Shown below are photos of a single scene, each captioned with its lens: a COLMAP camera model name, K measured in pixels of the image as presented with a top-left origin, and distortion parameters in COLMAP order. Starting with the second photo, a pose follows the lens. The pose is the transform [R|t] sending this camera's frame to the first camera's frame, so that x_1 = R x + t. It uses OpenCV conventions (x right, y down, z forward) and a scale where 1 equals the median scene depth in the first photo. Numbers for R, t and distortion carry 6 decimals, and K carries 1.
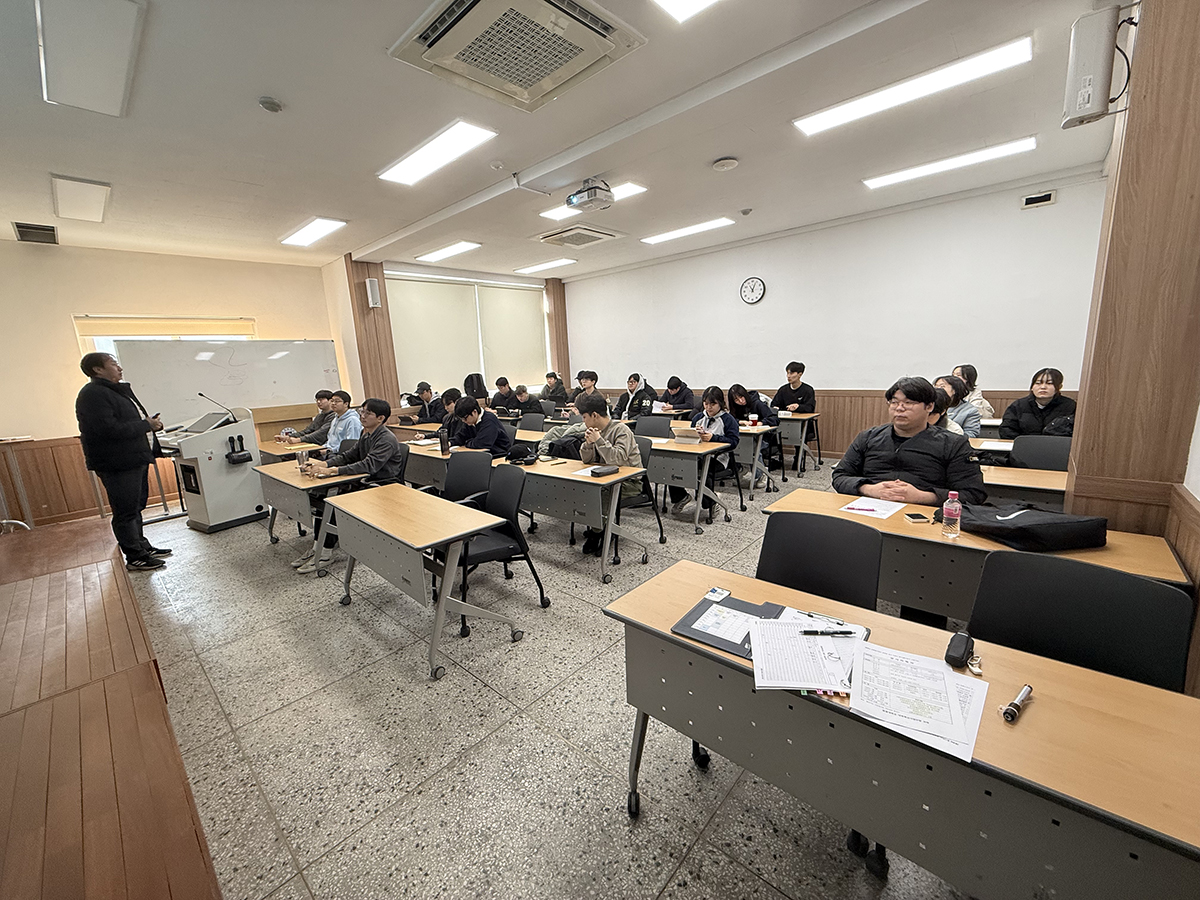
lens RADIAL K [[482.6, 0, 597.2], [0, 482.6, 451.0], [0, 0, 1]] dist [0.004450, -0.000506]
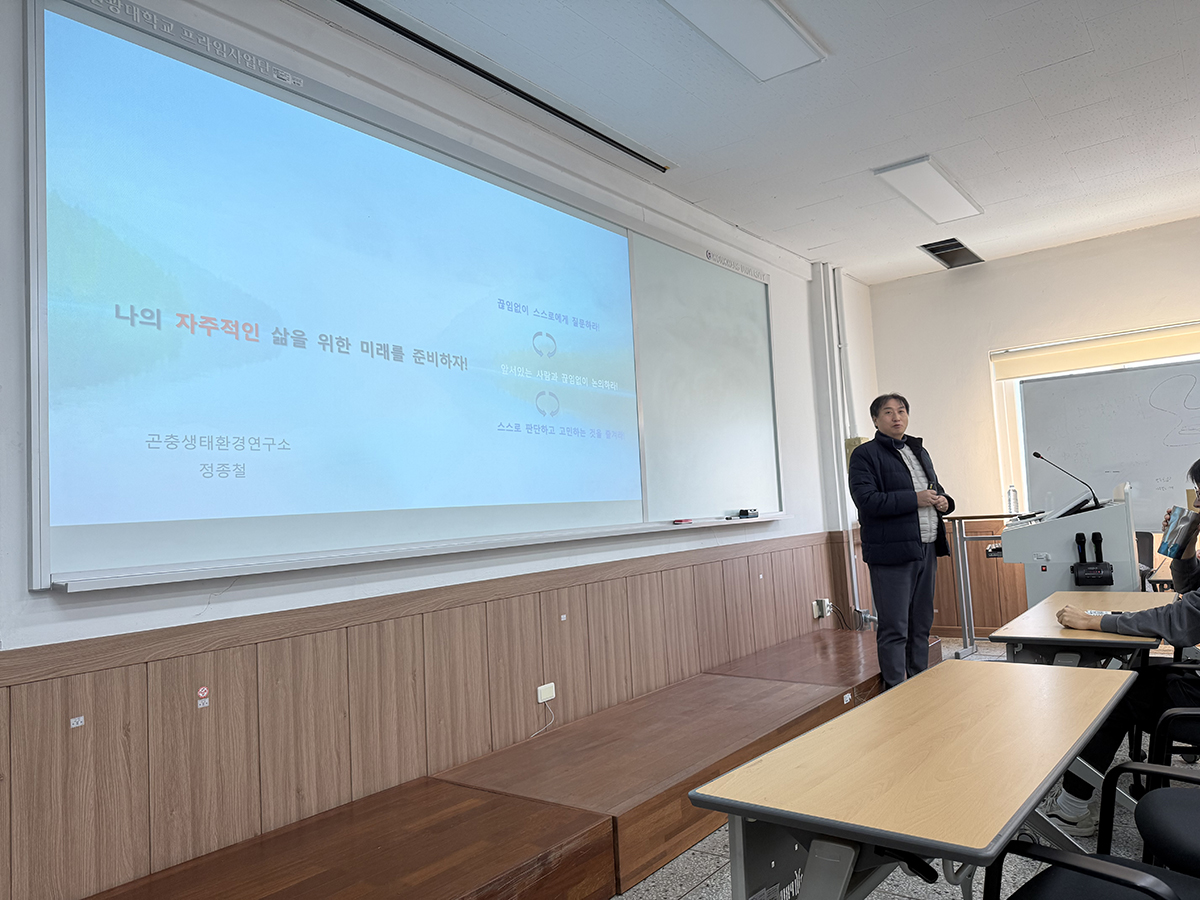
lens RADIAL K [[848.8, 0, 602.0], [0, 848.8, 447.5], [0, 0, 1]] dist [0.021951, -0.022689]
pose [[0.103168, -0.025141, -0.994346, 0.271100], [-0.137240, 0.989759, -0.039264, -0.029412], [0.985150, 0.140515, 0.098661, 0.774458]]
